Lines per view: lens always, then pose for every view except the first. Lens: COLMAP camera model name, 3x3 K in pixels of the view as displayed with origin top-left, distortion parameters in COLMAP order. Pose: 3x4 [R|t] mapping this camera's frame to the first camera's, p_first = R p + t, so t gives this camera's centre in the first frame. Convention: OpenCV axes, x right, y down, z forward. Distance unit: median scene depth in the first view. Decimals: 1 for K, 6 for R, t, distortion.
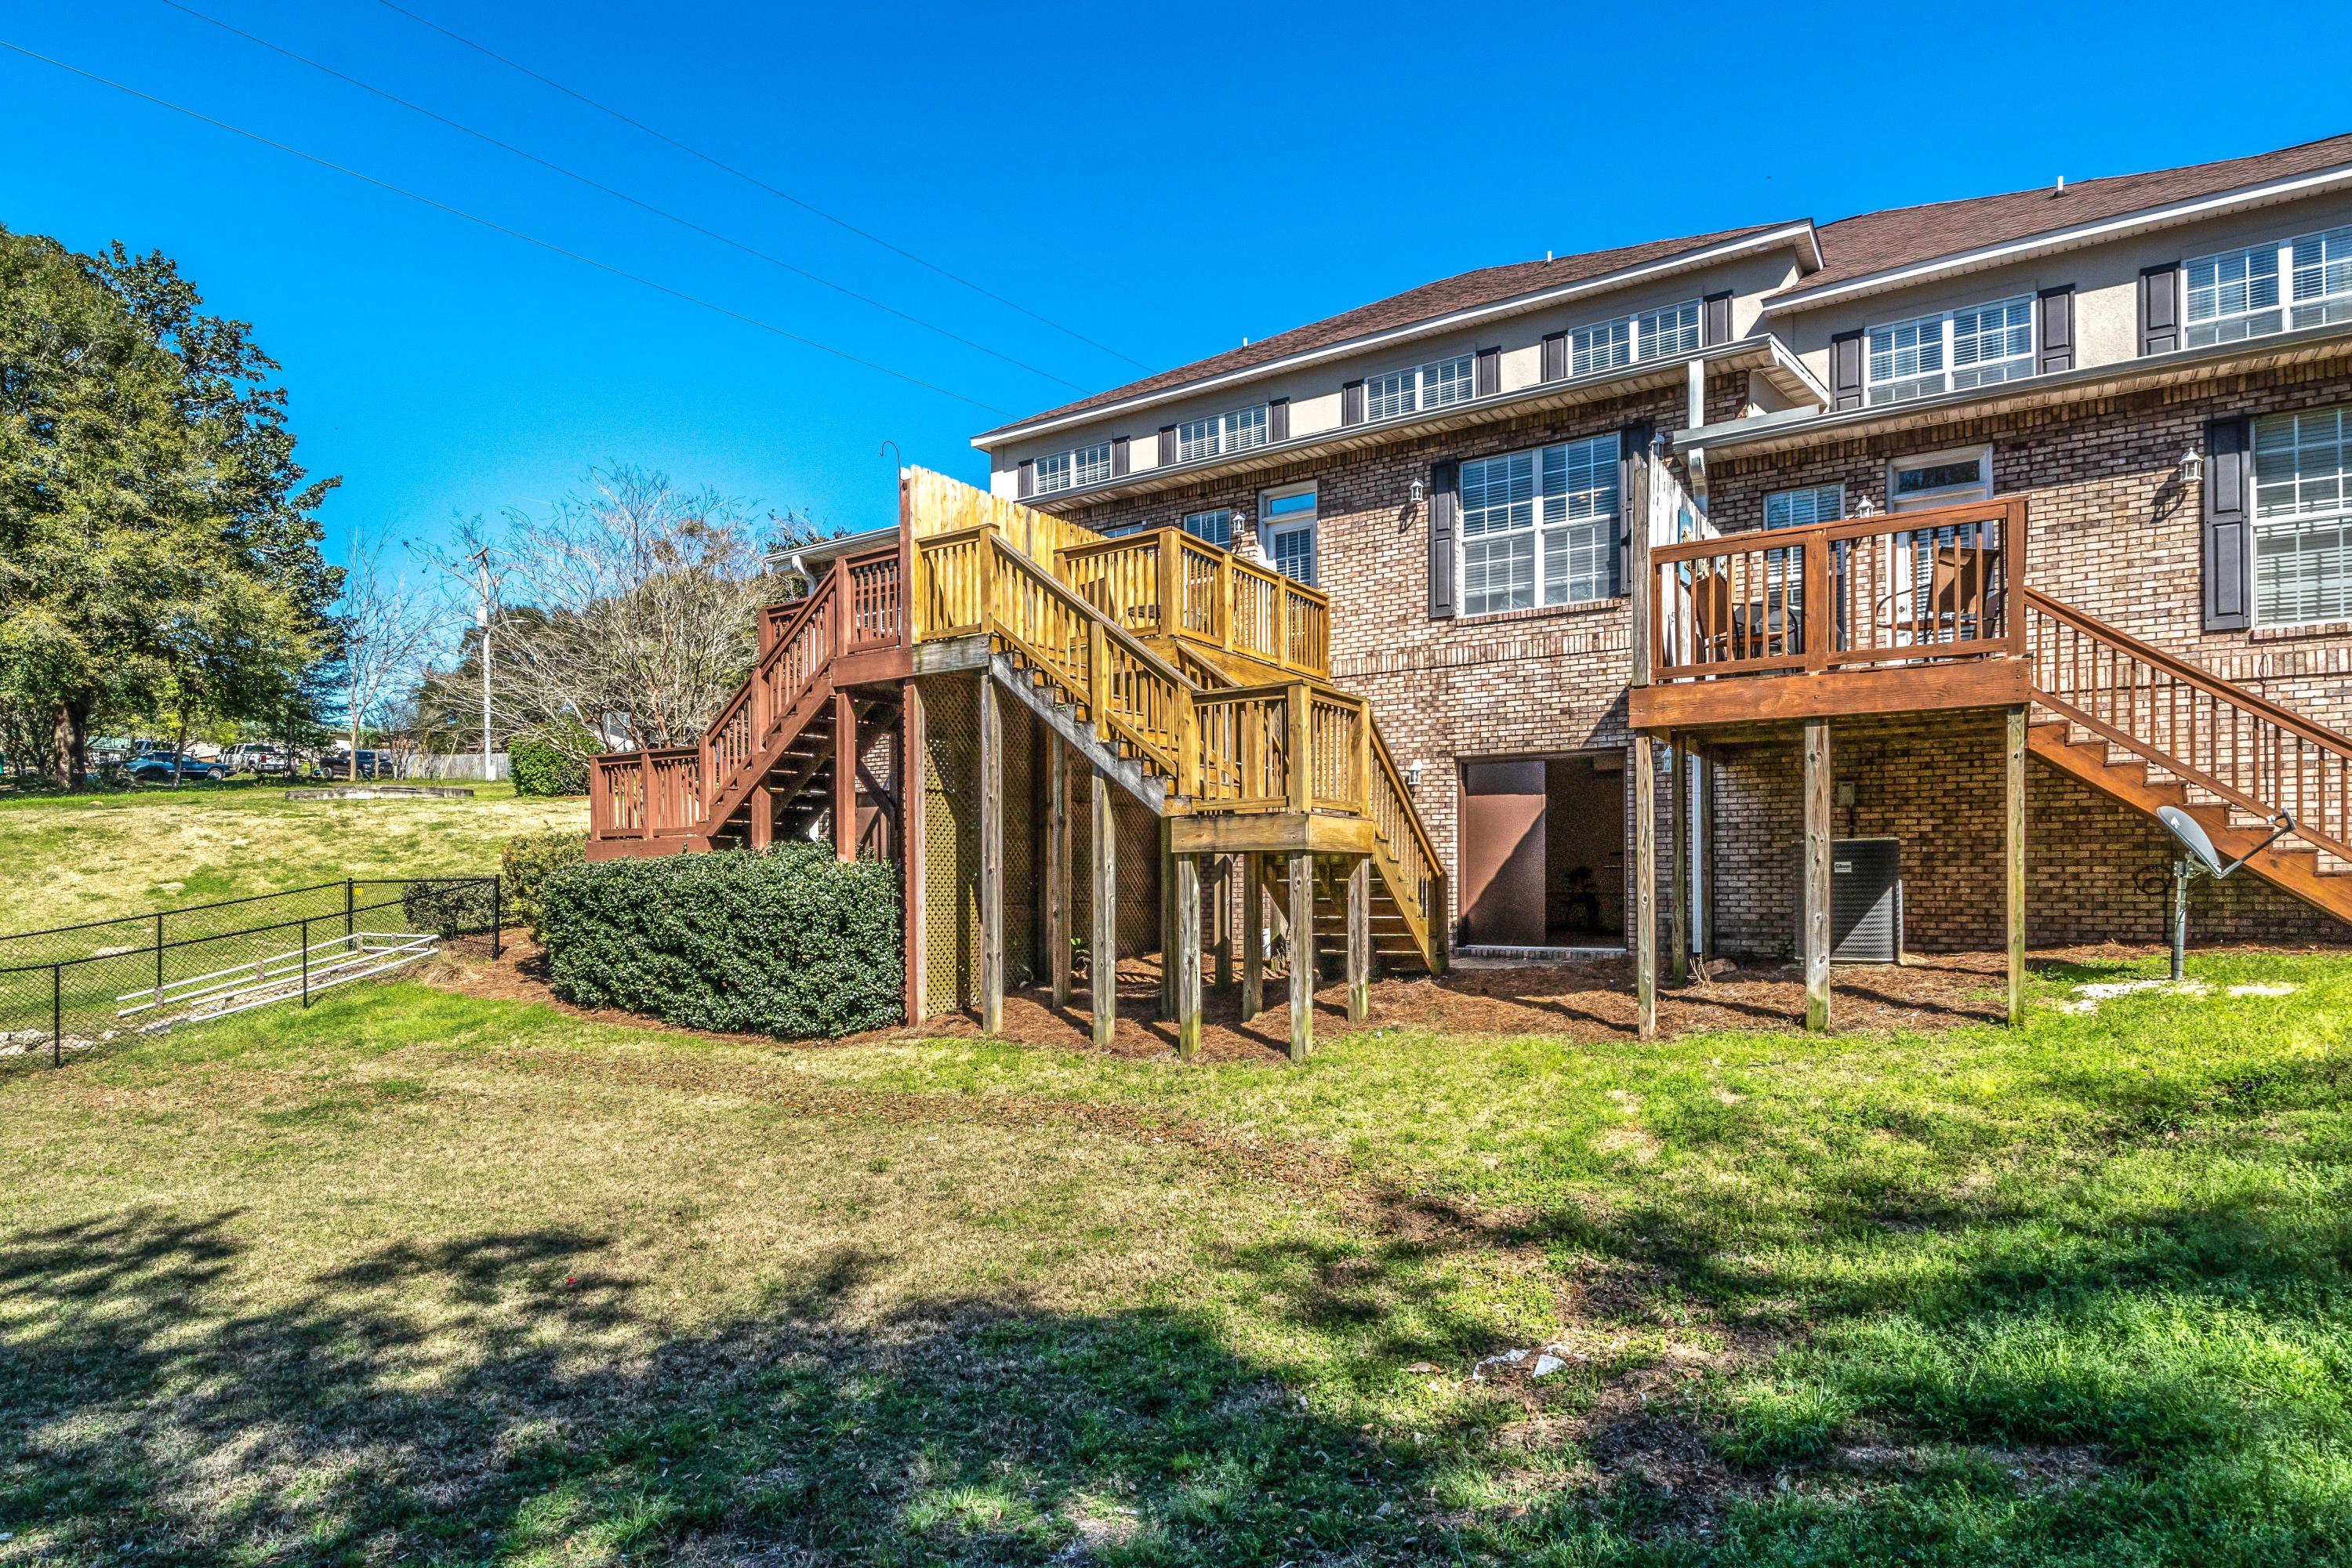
lens RADIAL K [[1247.9, 0, 1182.0], [0, 1247.9, 830.8], [0, 0, 1]] dist [-0.002424, -0.000279]
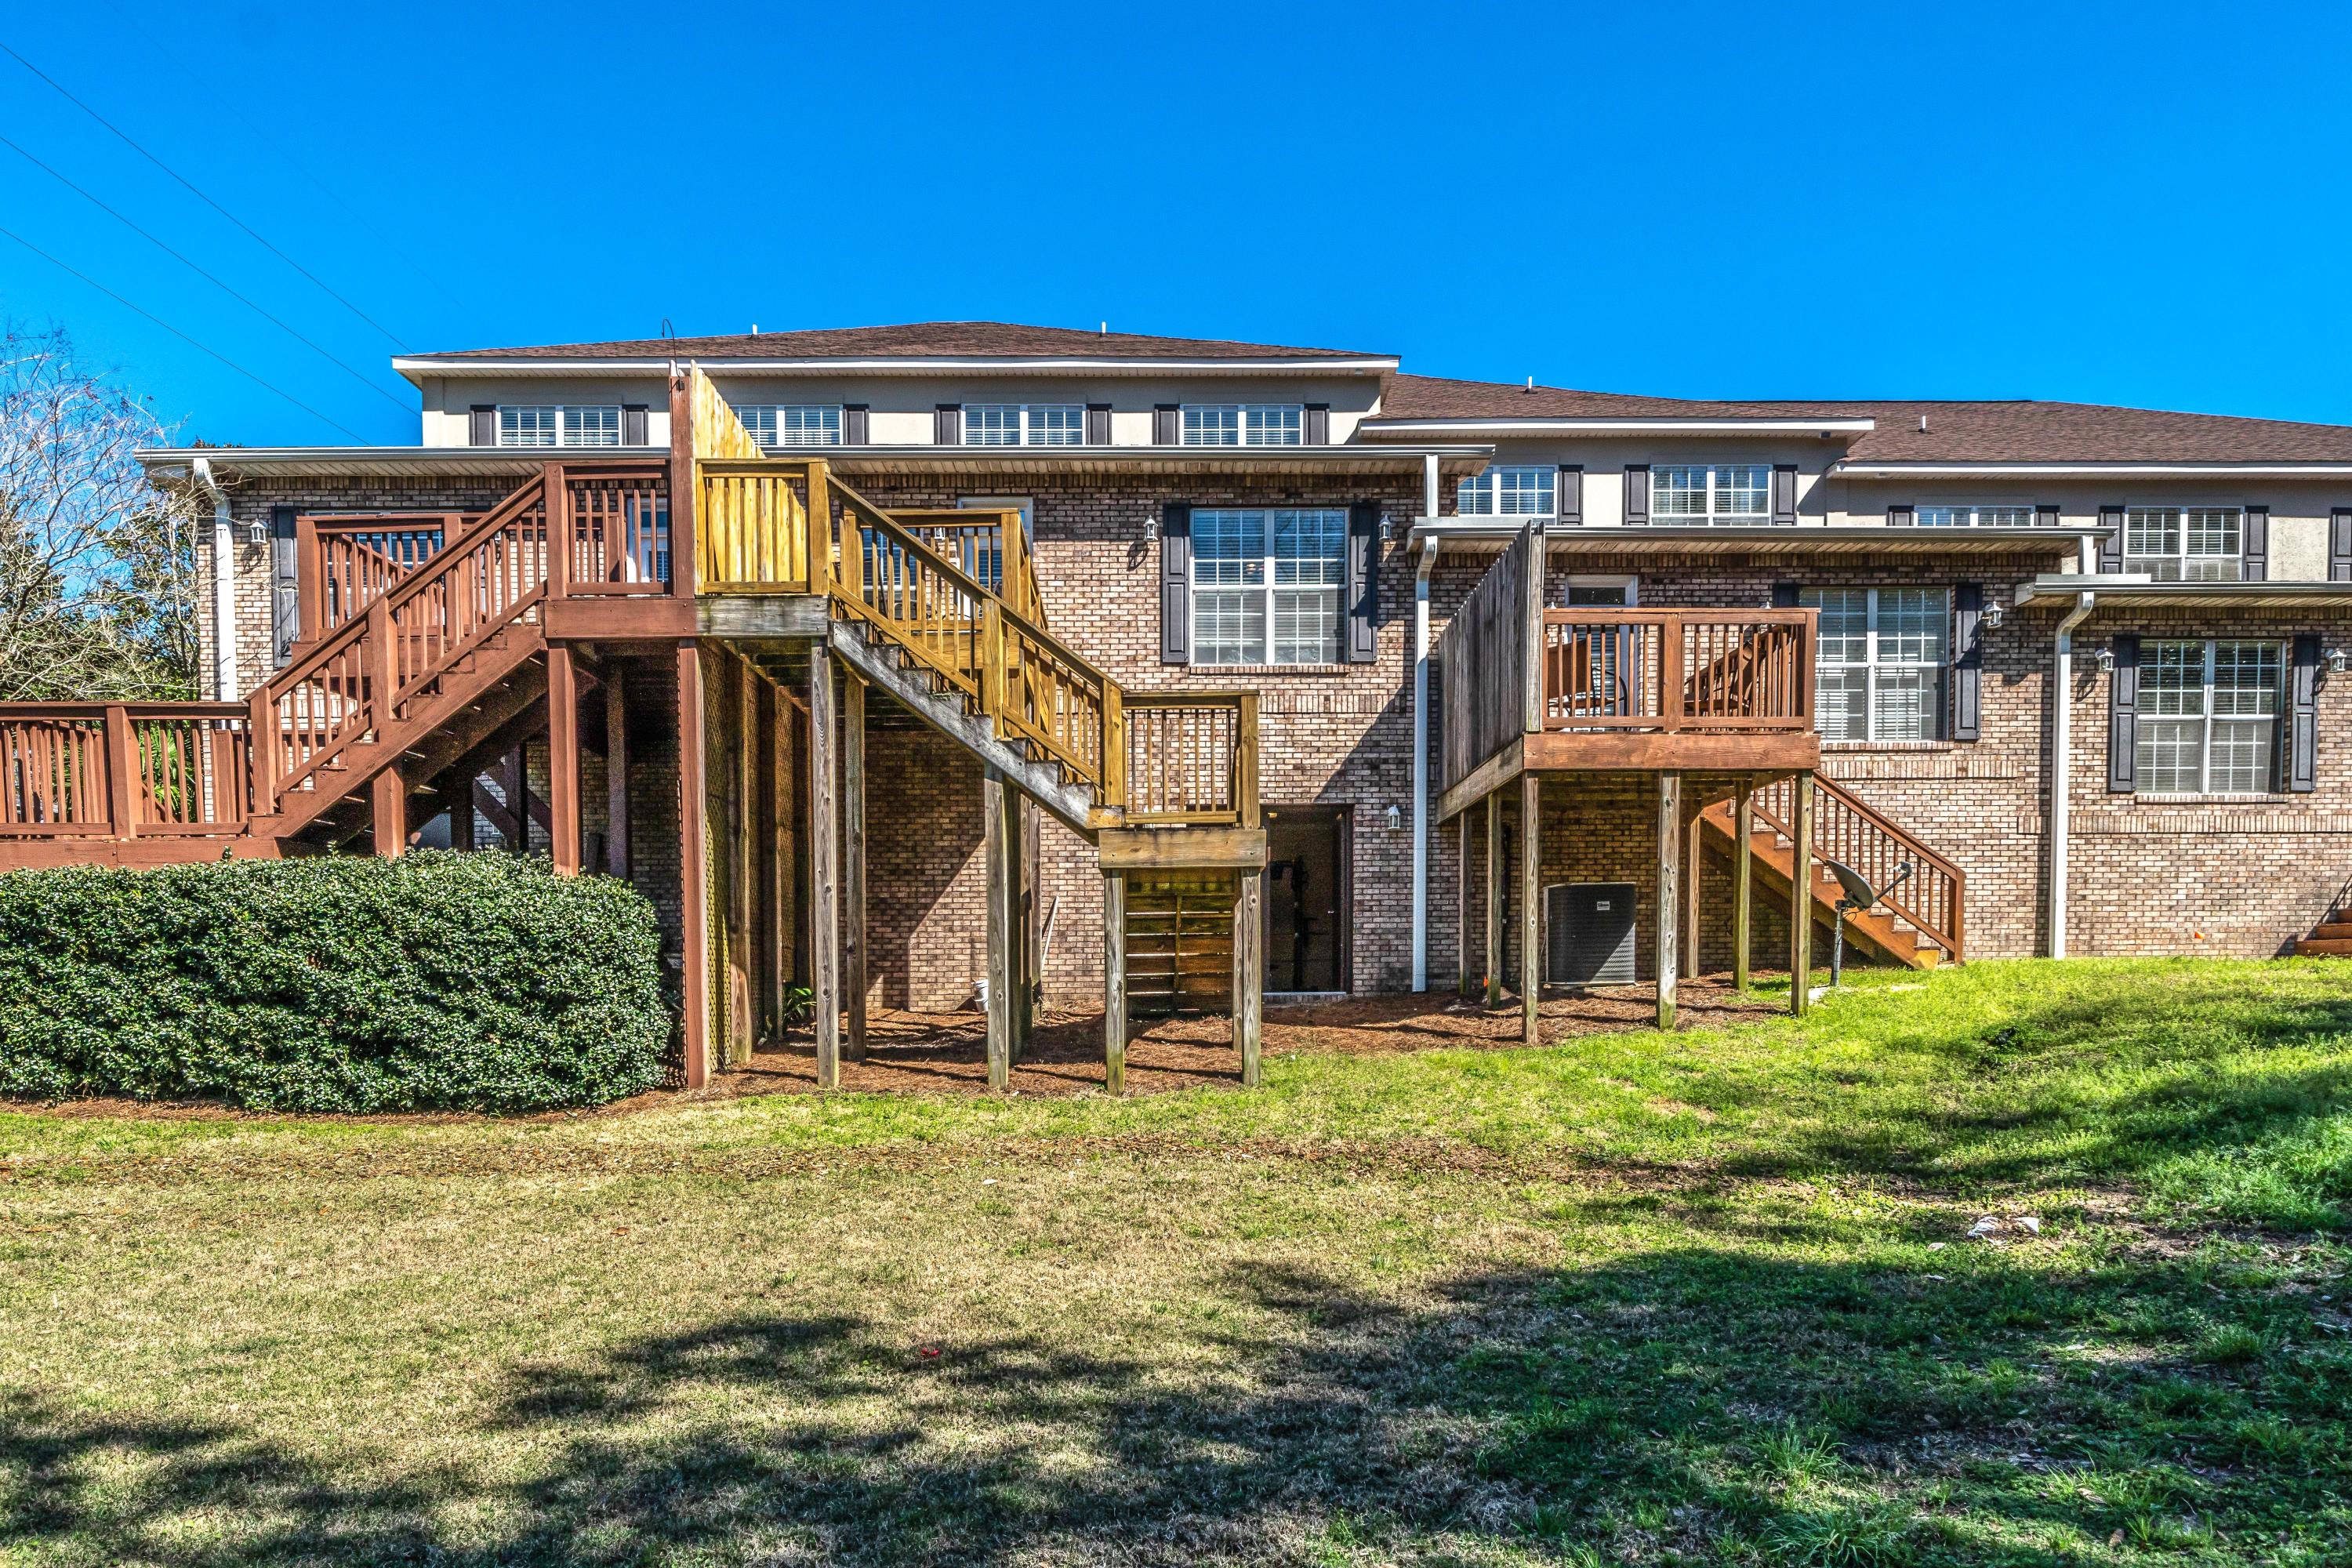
lens RADIAL K [[1288.7, 0, 1178.0], [0, 1288.7, 995.0], [0, 0, 1]] dist [-0.001439, 0.000629]
pose [[0.829569, -0.004841, 0.558384, -0.381907], [-0.017147, 0.999270, 0.034138, 0.060406], [-0.558142, -0.037894, 0.828880, 0.149005]]
